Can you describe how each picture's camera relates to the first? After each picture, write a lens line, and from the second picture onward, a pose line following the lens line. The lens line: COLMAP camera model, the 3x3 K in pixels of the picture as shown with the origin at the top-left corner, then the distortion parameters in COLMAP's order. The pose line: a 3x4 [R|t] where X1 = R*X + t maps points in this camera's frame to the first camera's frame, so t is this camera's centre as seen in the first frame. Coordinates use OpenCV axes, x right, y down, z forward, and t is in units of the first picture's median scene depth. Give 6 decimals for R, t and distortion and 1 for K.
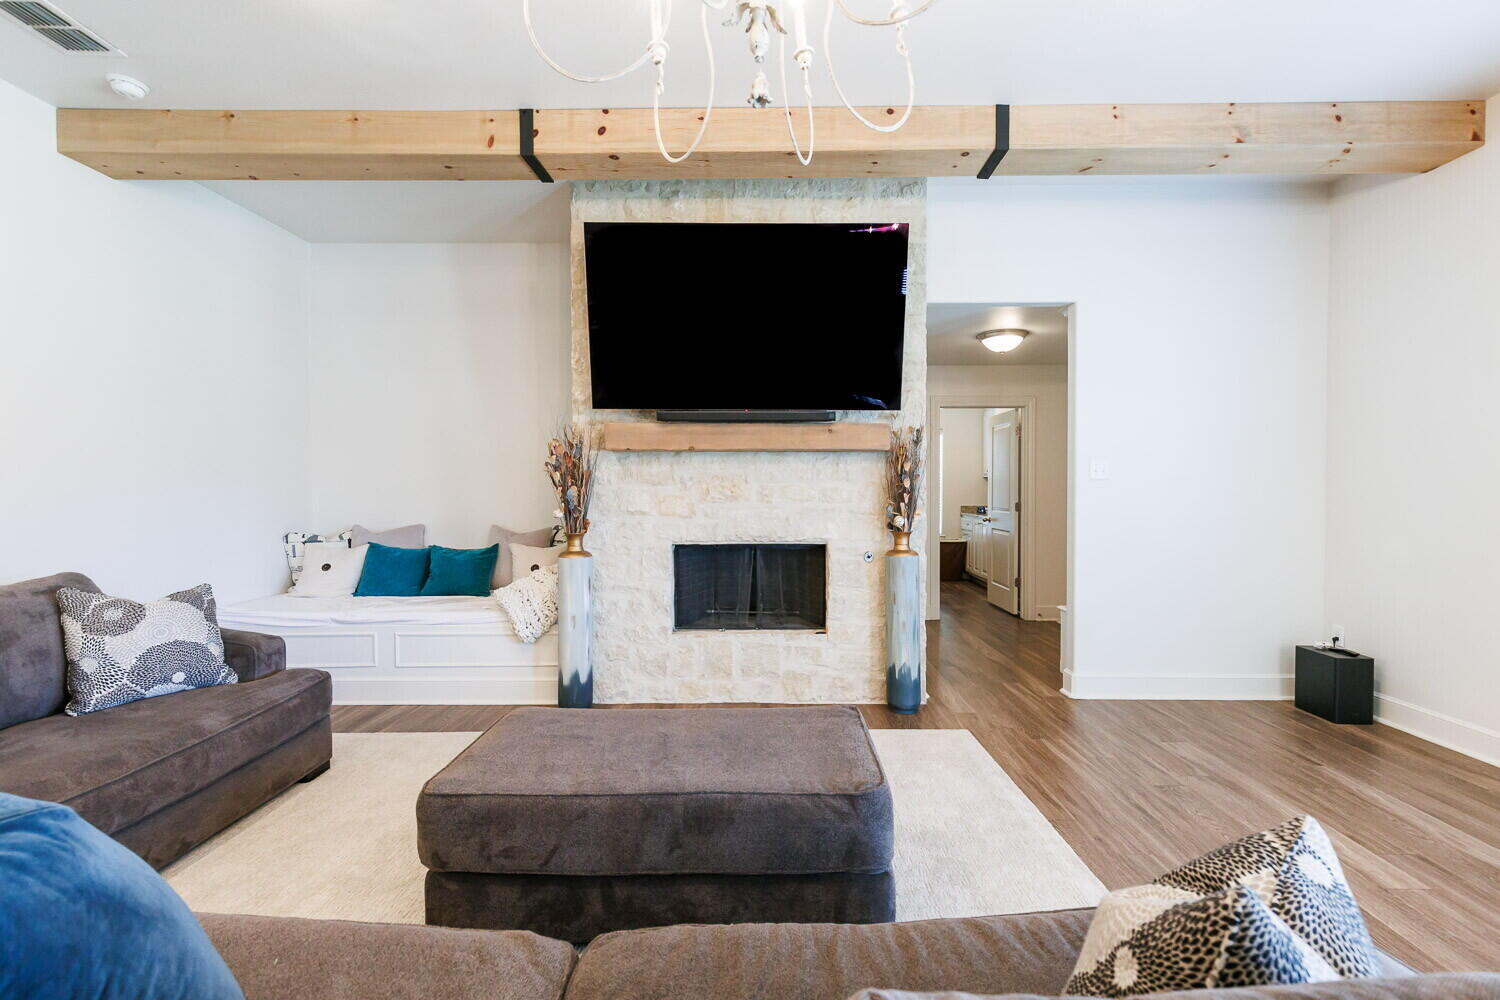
lens RADIAL K [[668.8, 0, 762.1], [0, 668.8, 502.2], [0, 0, 1]] dist [0.002962, 0.000593]
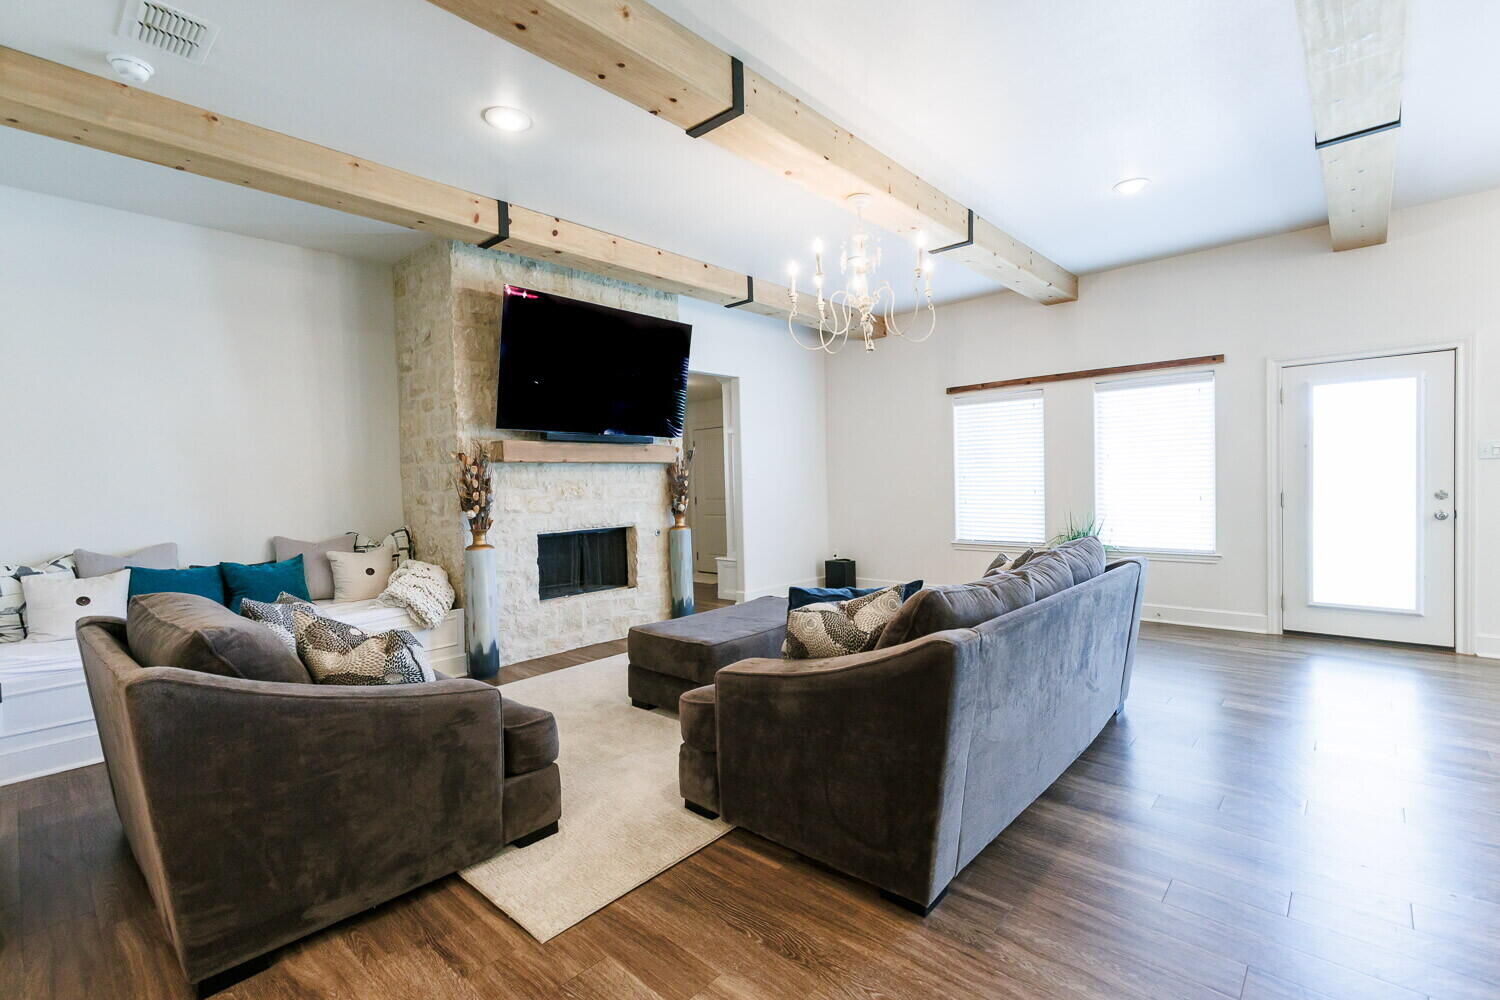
lens RADIAL K [[668.8, 0, 745.0], [0, 668.8, 501.8], [0, 0, 1]] dist [0.002962, 0.000593]
pose [[0.673783, -0.038700, 0.737915, -0.823355], [0.041910, 0.999022, 0.014126, -0.001533], [-0.737739, 0.021408, 0.674746, -0.172502]]
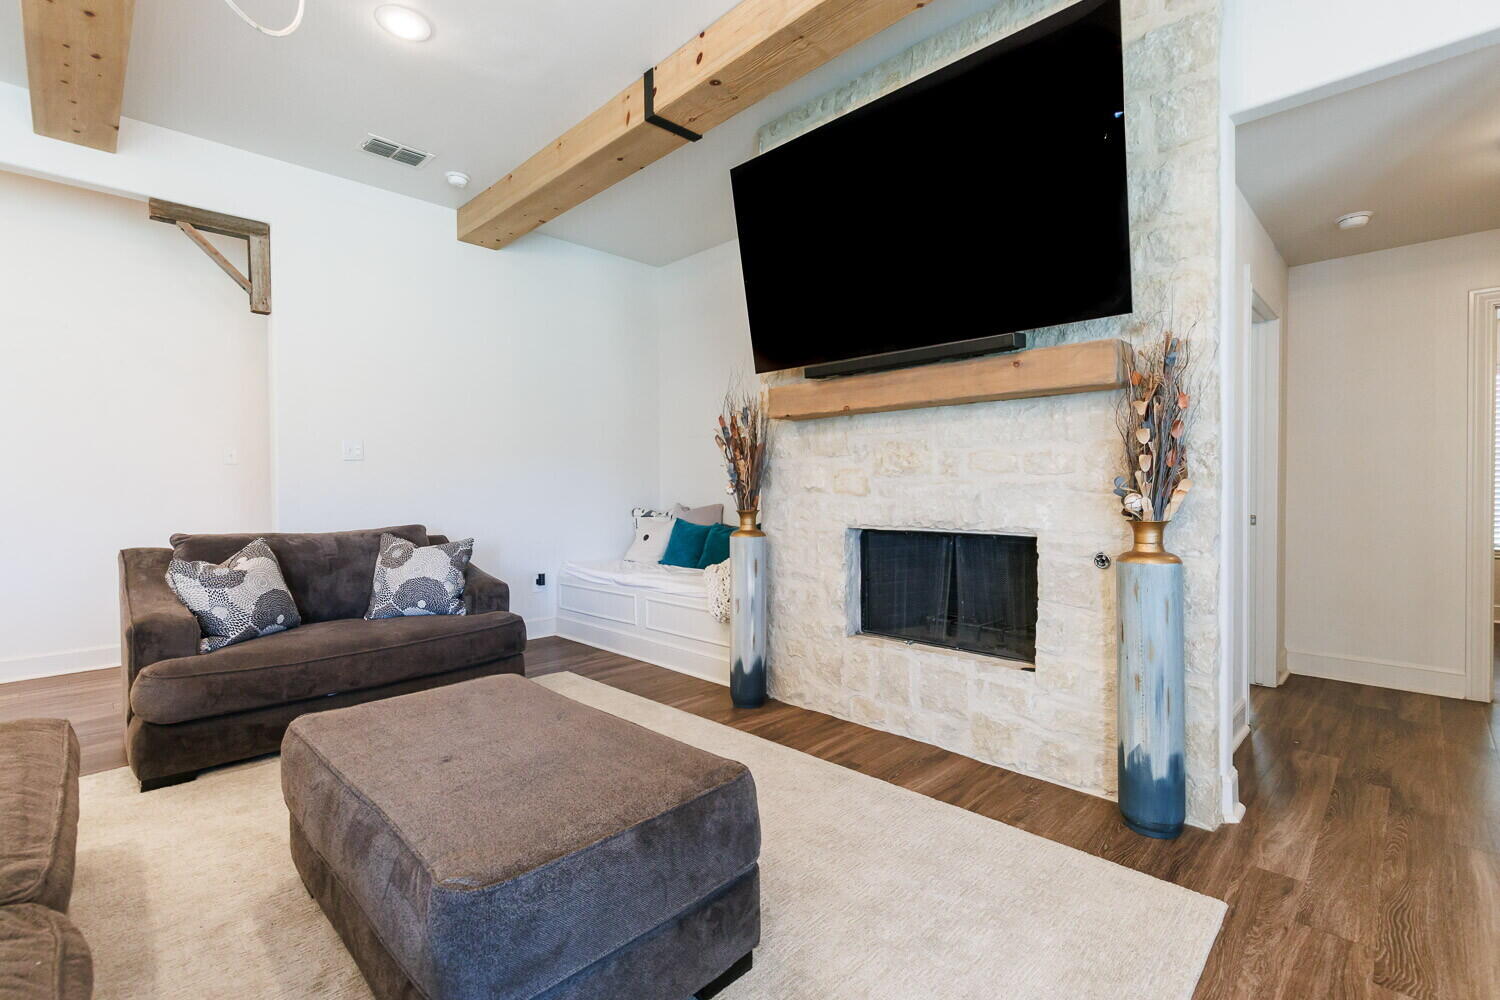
lens RADIAL K [[668.8, 0, 747.7], [0, 668.8, 498.8], [0, 0, 1]] dist [0.002962, 0.000593]
pose [[0.716100, 0.010710, -0.697916, 0.354963], [-0.009405, 0.999940, 0.005695, 0.023783], [0.697935, 0.002486, 0.716157, 0.326616]]
